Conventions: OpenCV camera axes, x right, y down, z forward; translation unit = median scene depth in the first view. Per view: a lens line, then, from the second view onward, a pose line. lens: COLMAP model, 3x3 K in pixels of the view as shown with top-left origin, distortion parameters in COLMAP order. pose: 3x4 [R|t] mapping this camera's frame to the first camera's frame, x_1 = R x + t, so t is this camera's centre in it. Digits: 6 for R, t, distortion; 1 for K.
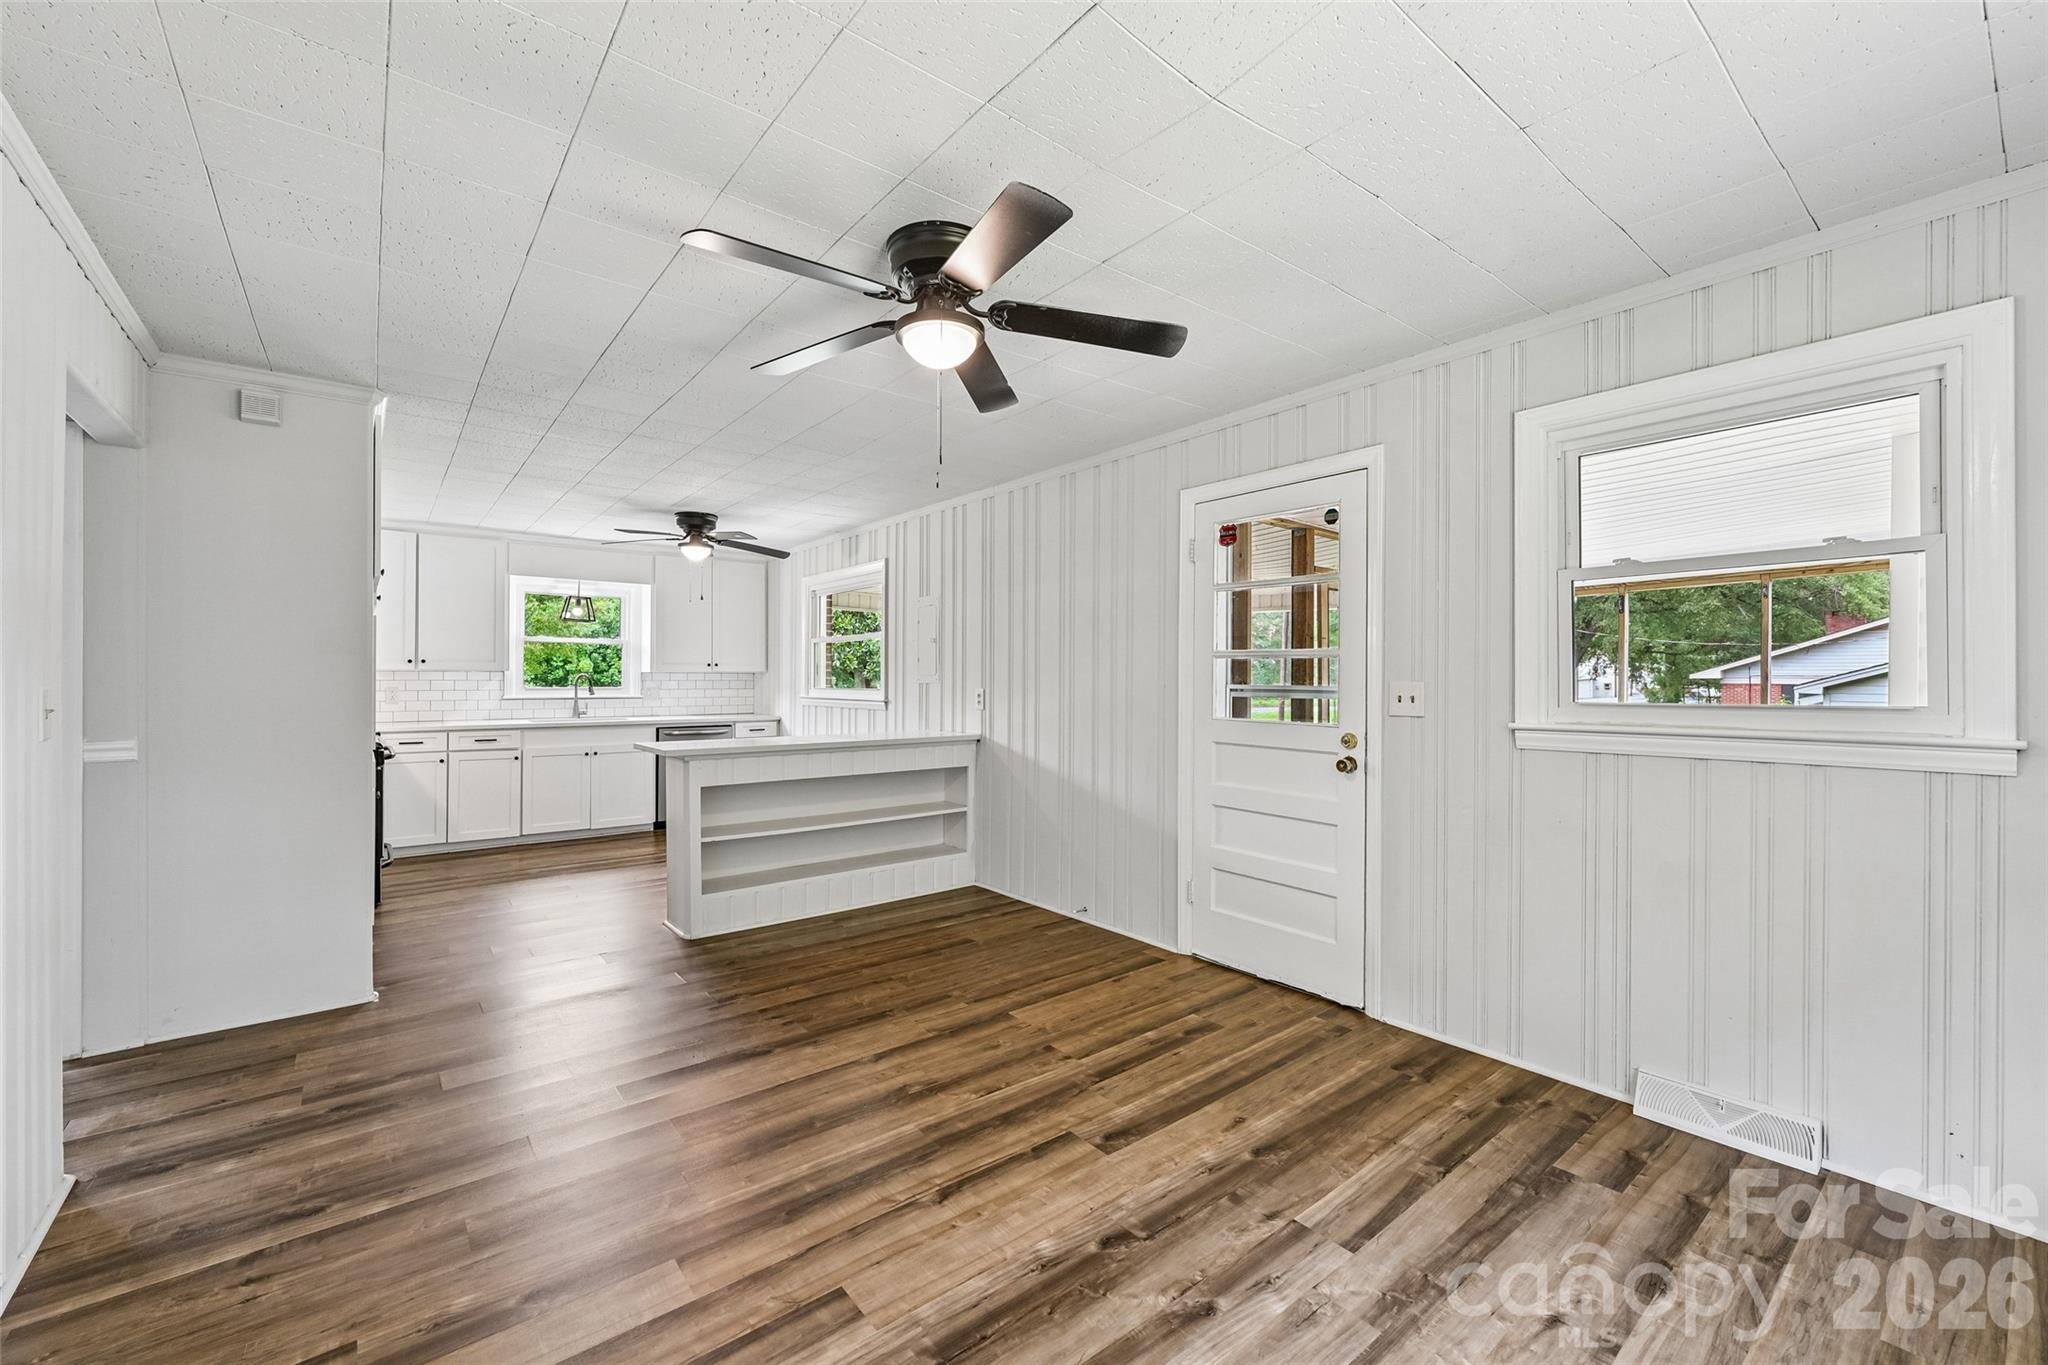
lens RADIAL K [[825.4, 0, 1016.0], [0, 825.4, 675.7], [0, 0, 1]] dist [-0.001855, -0.000053]
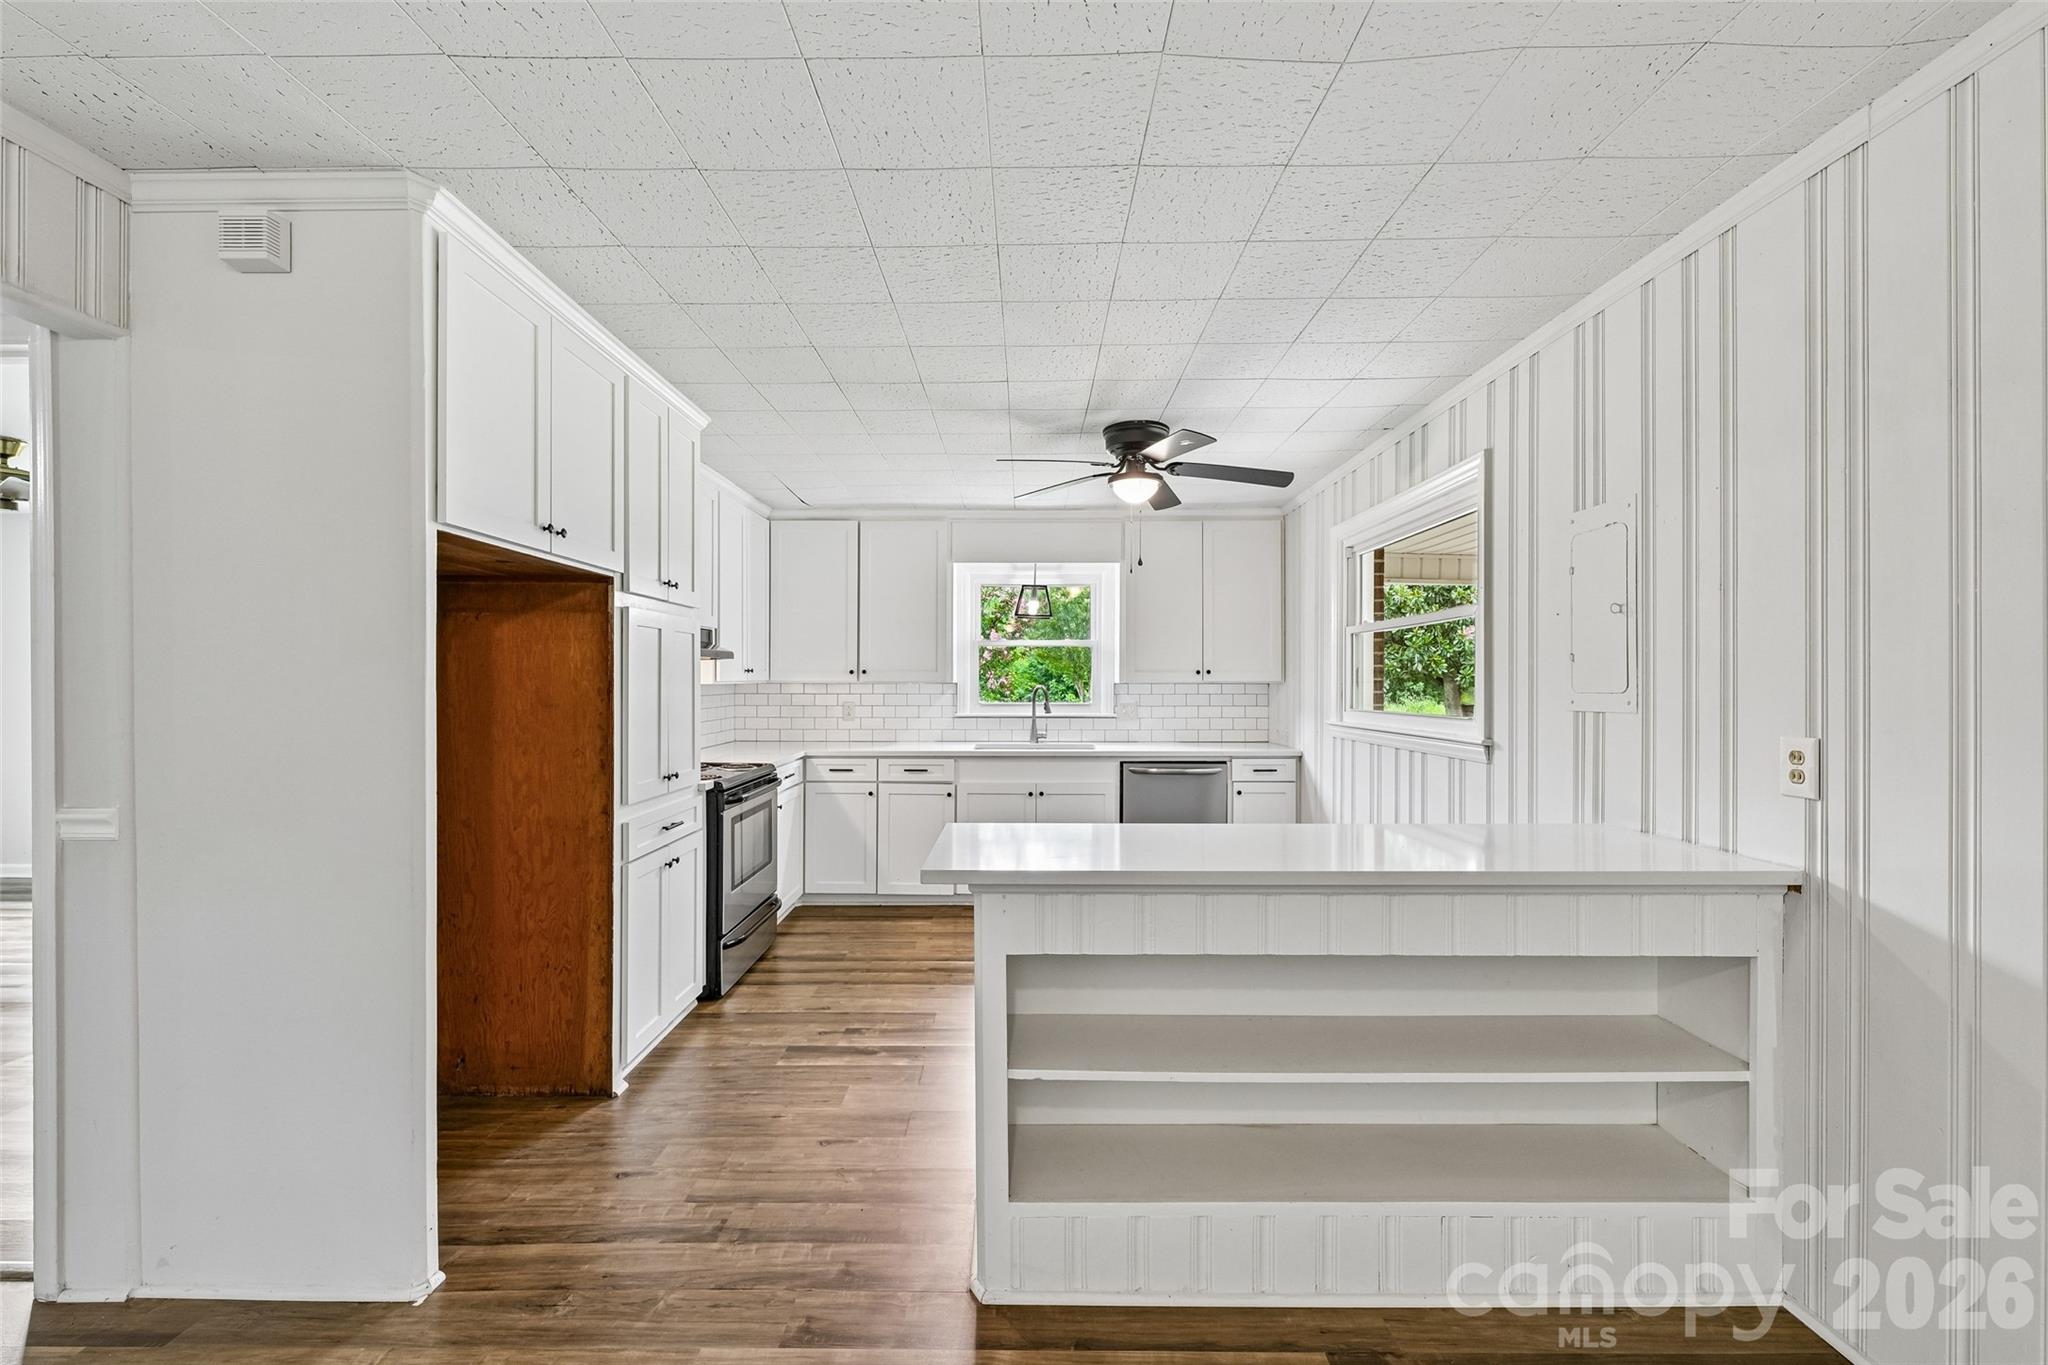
lens RADIAL K [[825.4, 0, 1014.8], [0, 825.4, 679.4], [0, 0, 1]] dist [-0.001855, -0.000053]
pose [[0.778597, -0.004539, -0.627508, -0.128864], [0.003669, 0.999990, -0.002681, -0.012973], [0.627514, -0.000215, 0.778605, 0.827072]]
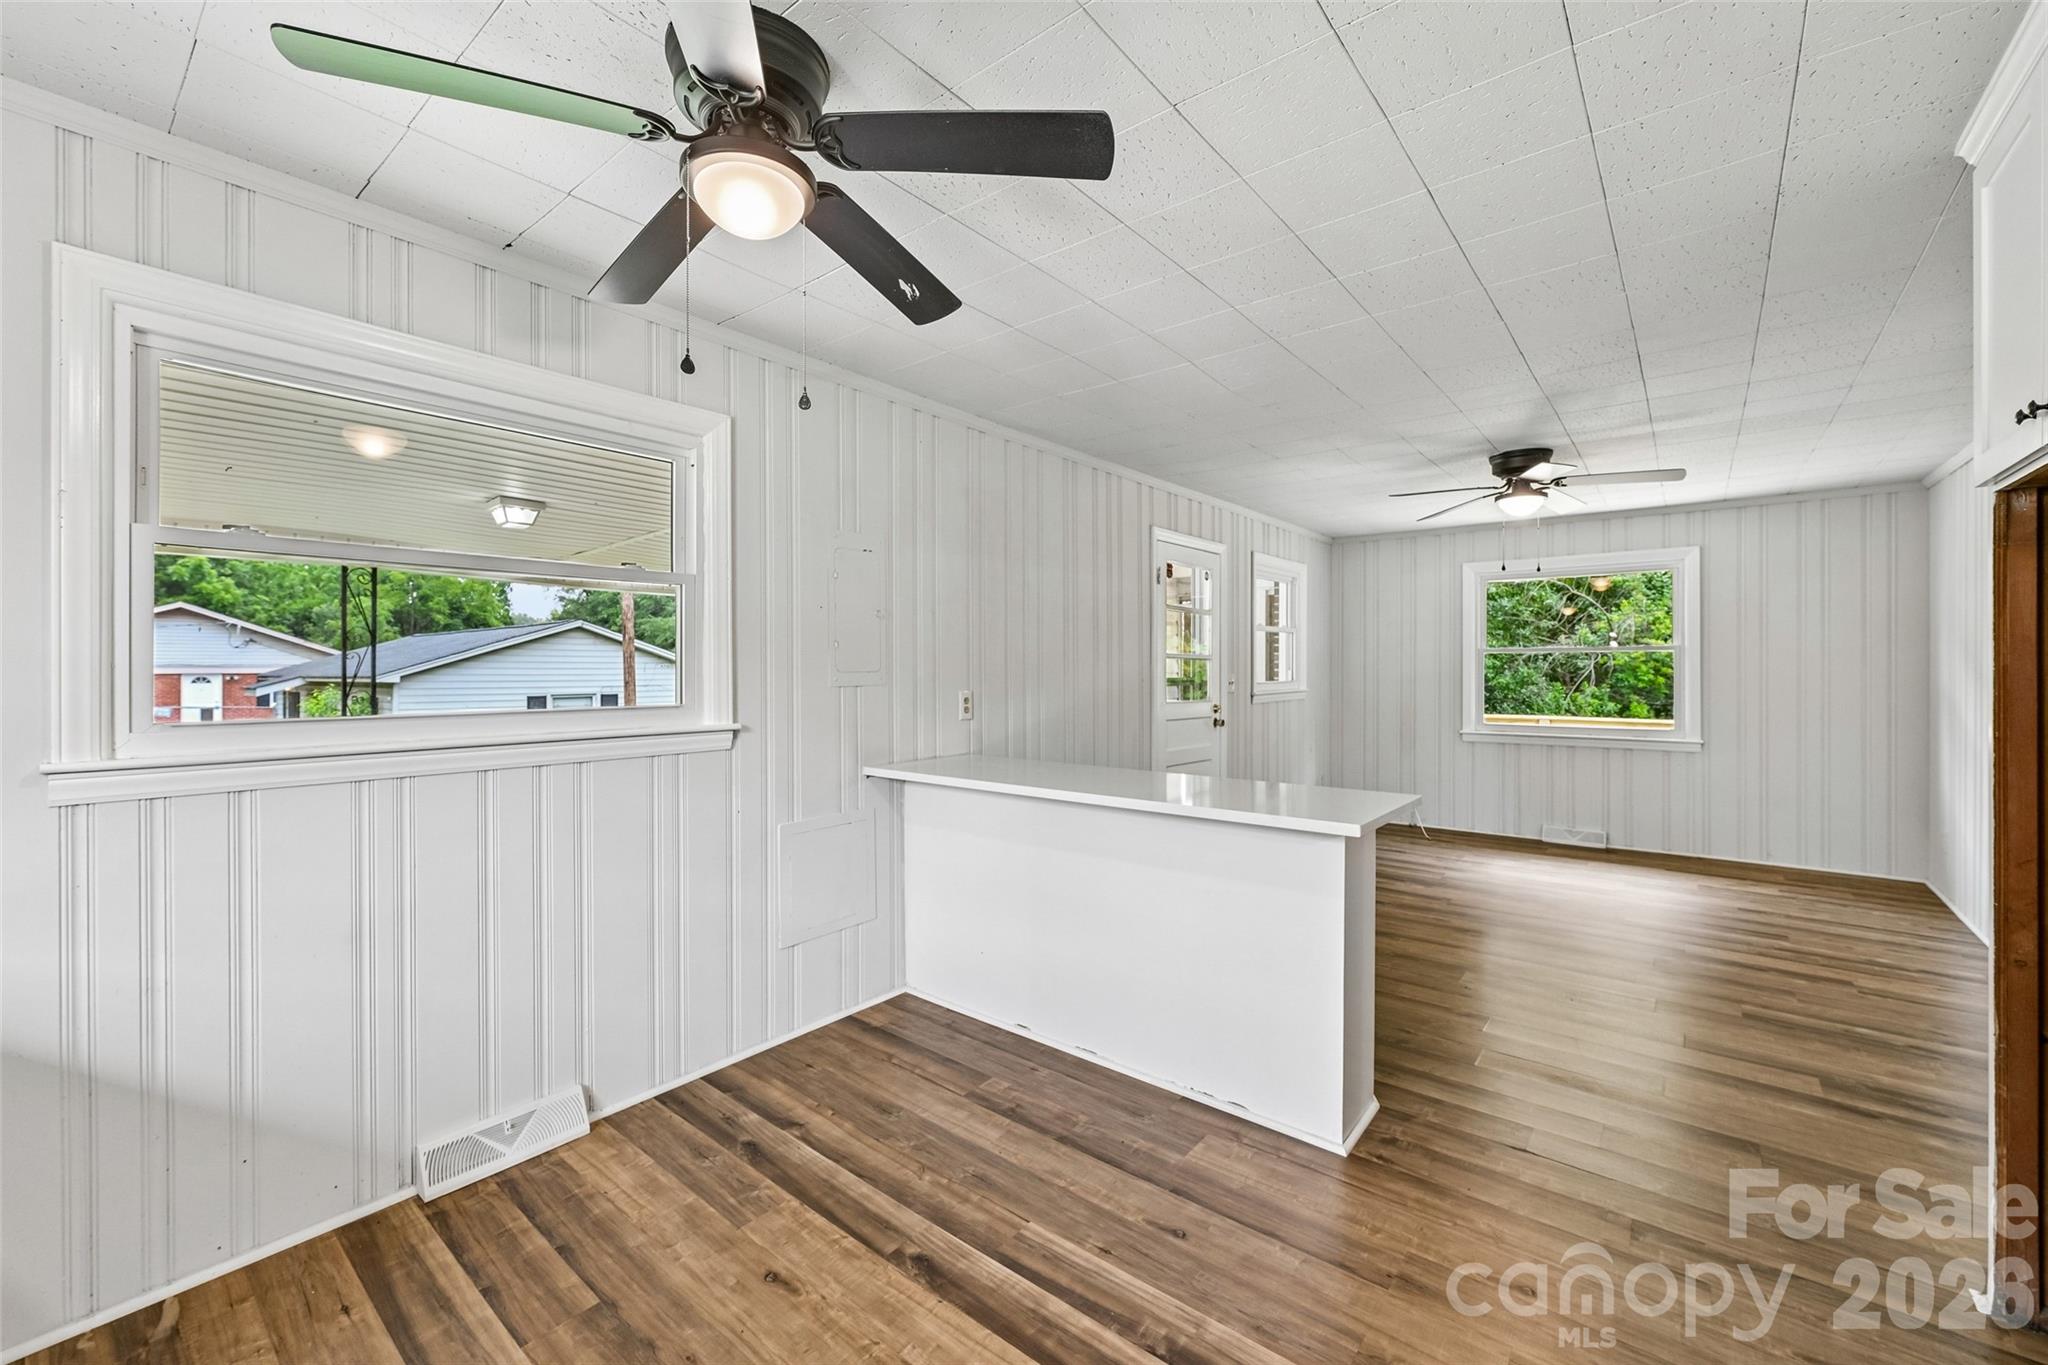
lens RADIAL K [[825.4, 0, 1020.2], [0, 825.4, 668.3], [0, 0, 1]] dist [-0.001855, -0.000053]
pose [[-0.211414, -0.002587, 0.977393, -1.176371], [-0.003151, 0.999993, 0.001965, -0.008270], [-0.977392, -0.002664, -0.211421, 1.729802]]
